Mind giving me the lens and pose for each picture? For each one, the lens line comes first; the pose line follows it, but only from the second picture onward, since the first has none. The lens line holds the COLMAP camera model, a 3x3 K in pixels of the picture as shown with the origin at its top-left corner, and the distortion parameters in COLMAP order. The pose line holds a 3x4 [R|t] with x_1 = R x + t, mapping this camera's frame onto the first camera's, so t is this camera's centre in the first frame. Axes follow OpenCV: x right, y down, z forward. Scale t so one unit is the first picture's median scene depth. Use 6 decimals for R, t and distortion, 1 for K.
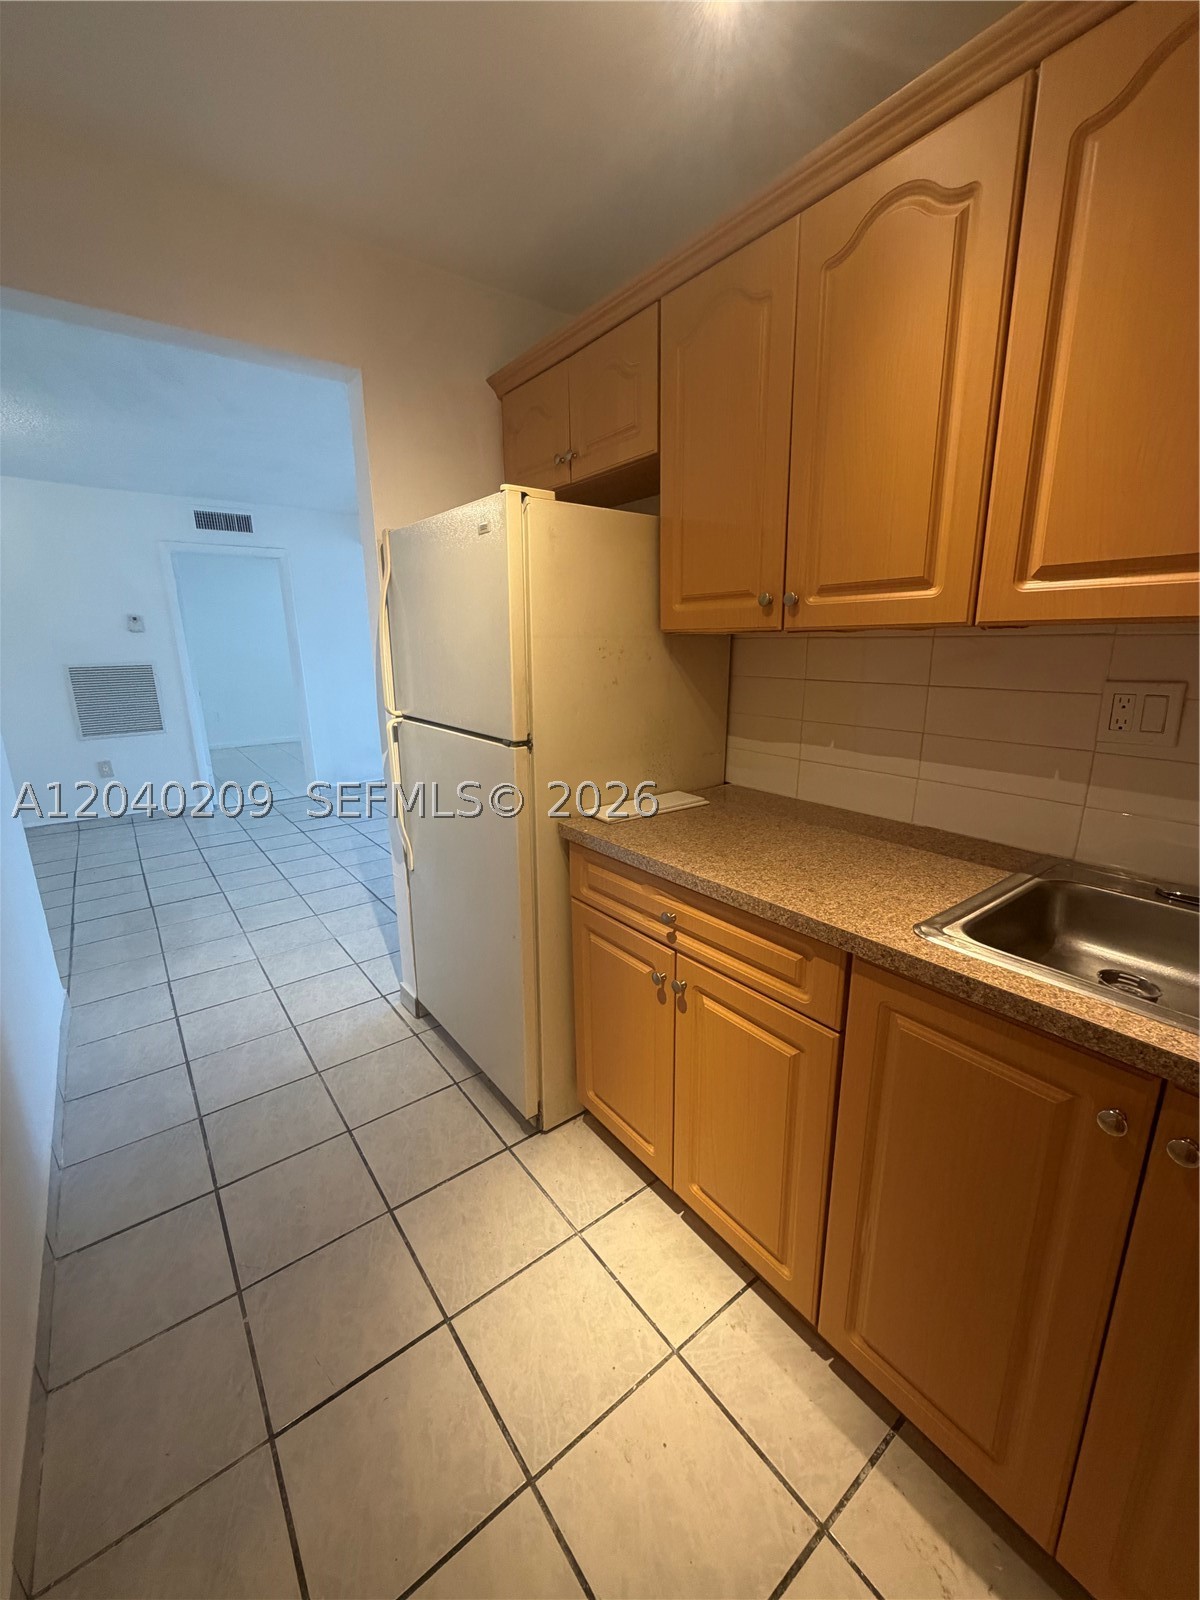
lens RADIAL K [[641.3, 0, 602.2], [0, 641.3, 798.0], [0, 0, 1]] dist [0.001776, -0.000561]
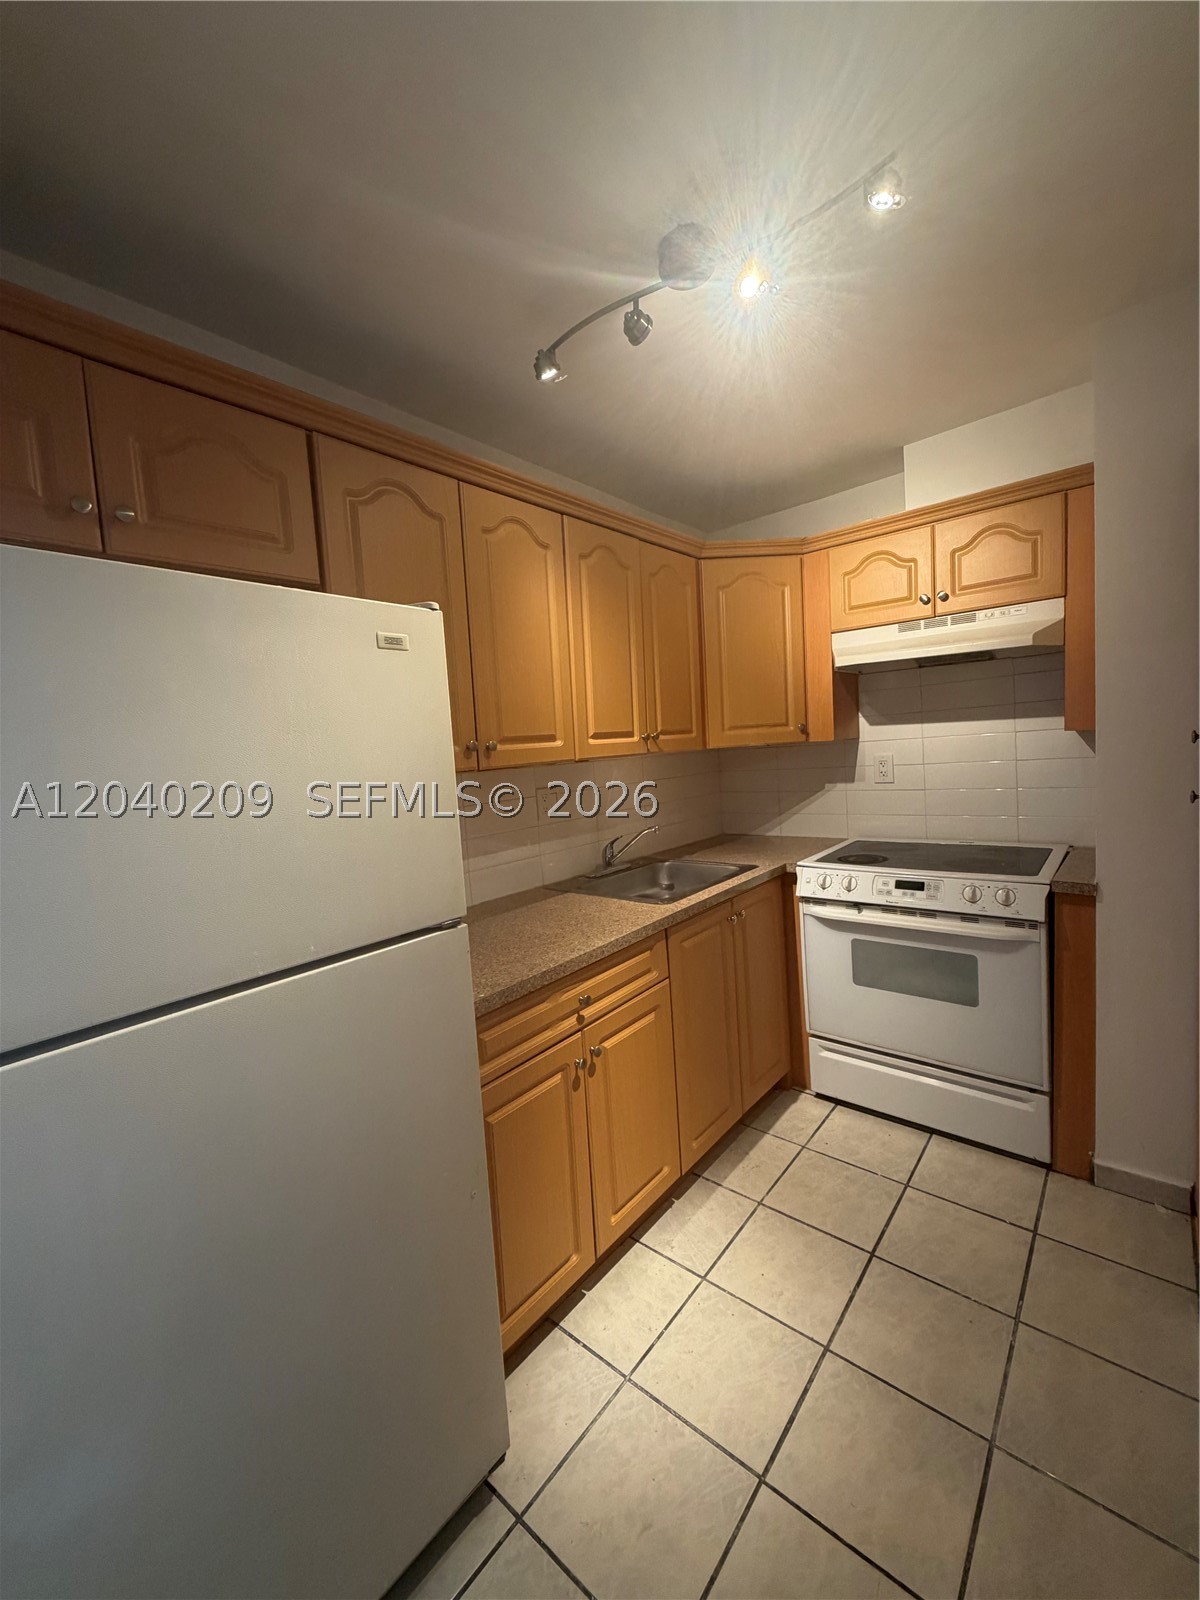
lens RADIAL K [[641.3, 0, 600.3], [0, 641.3, 796.4], [0, 0, 1]] dist [0.001776, -0.000561]
pose [[-0.214124, -0.055605, 0.975222, -1.036777], [0.298893, 0.946761, 0.119609, -0.303040], [-0.929954, 0.317098, -0.186105, 1.069368]]
